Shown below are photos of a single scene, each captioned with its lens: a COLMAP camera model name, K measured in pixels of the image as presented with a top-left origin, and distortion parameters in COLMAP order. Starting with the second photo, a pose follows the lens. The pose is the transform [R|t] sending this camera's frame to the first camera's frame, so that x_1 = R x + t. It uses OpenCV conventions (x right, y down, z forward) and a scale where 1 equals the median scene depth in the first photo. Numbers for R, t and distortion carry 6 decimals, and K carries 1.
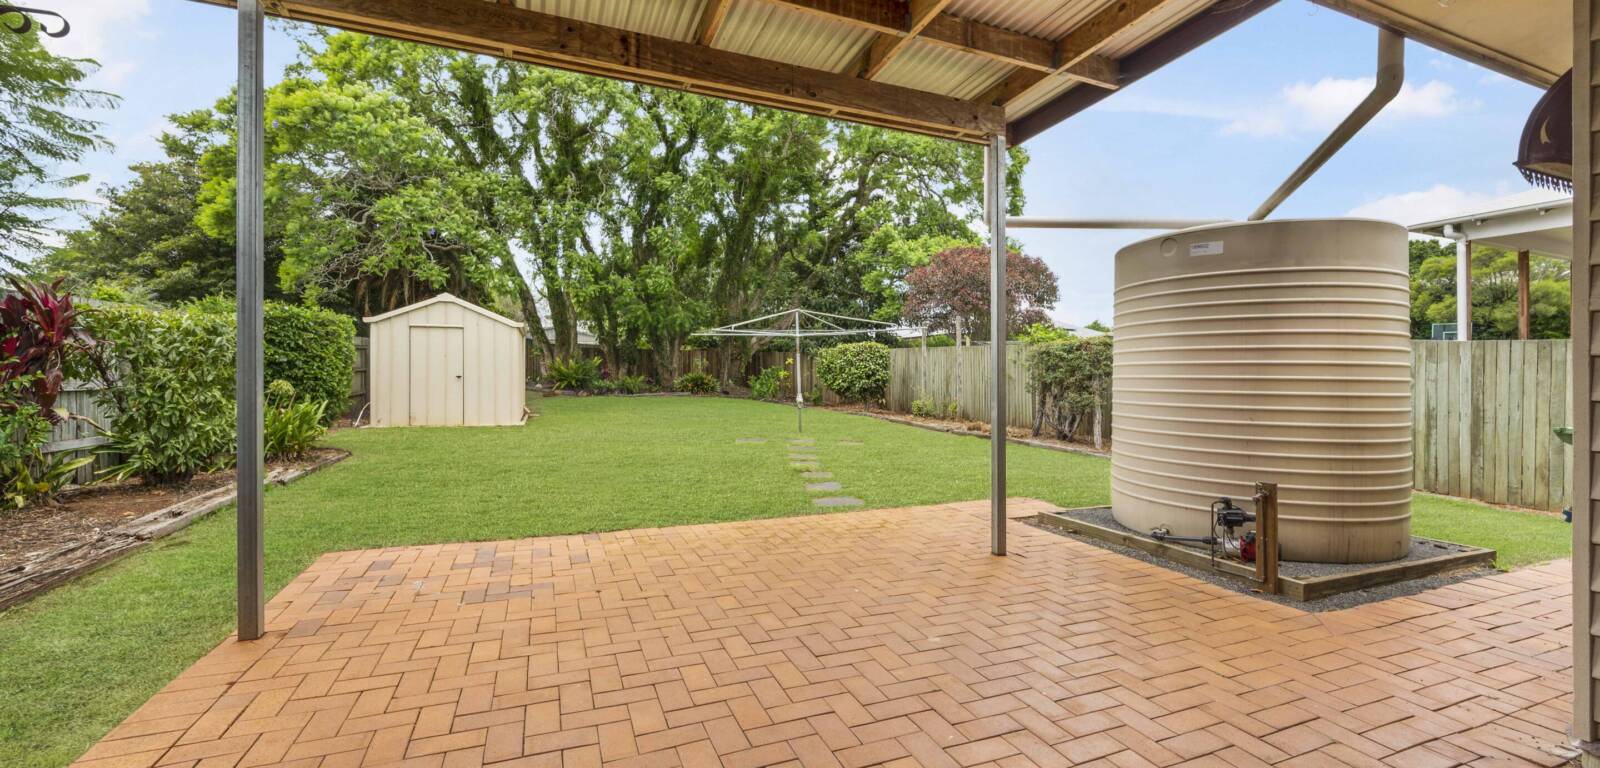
lens RADIAL K [[641.1, 0, 803.1], [0, 641.1, 388.1], [0, 0, 1]] dist [0.002922, 0.000297]
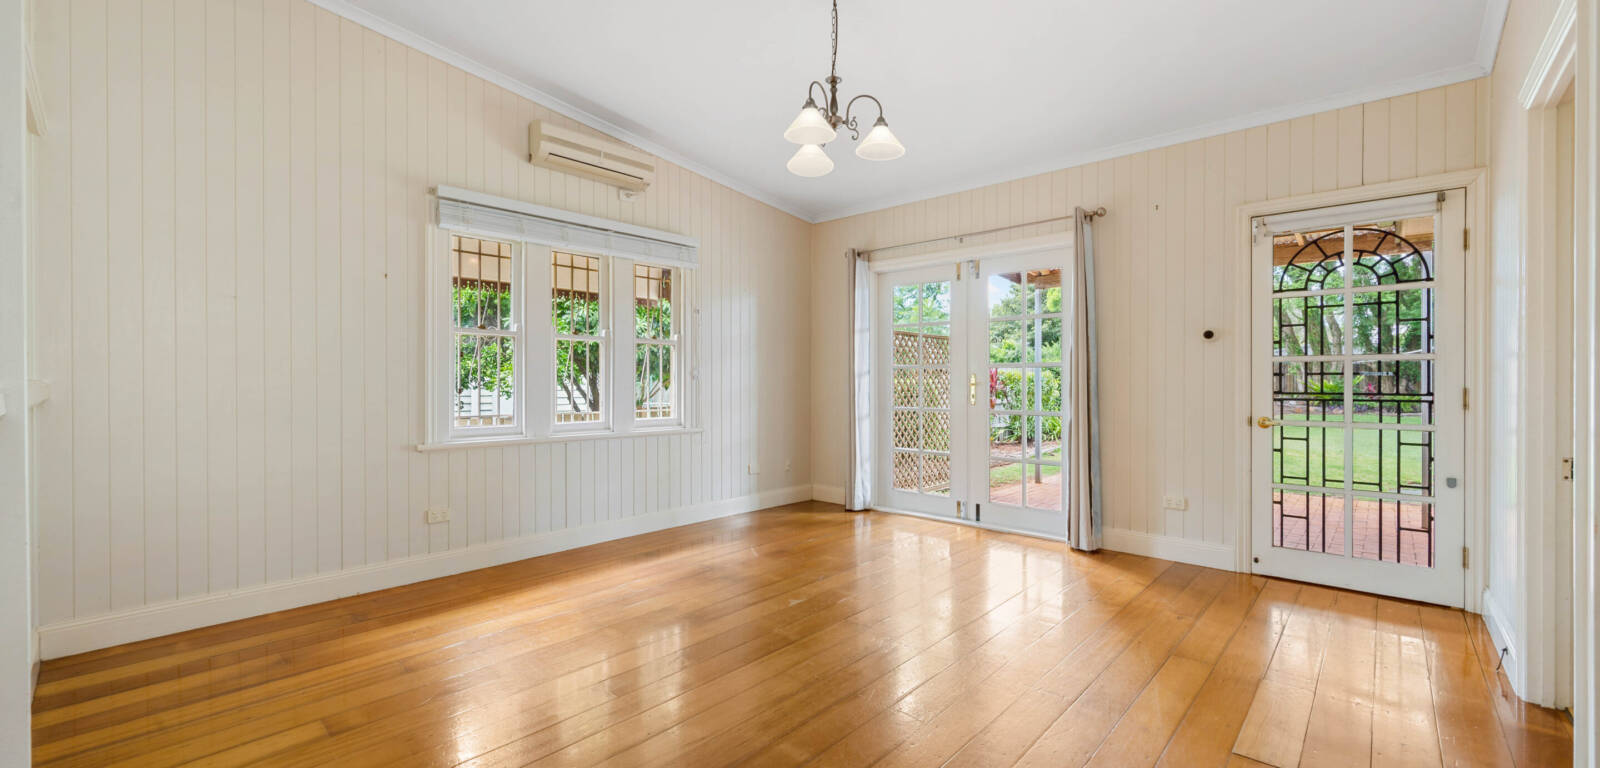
lens RADIAL K [[641.1, 0, 804.7], [0, 641.1, 381.9], [0, 0, 1]] dist [0.002922, 0.000297]
pose [[0.419321, 0.001954, -0.907836, 0.803667], [-0.001355, 0.999998, 0.001527, -0.083465], [0.907837, 0.000590, 0.419322, -0.720634]]
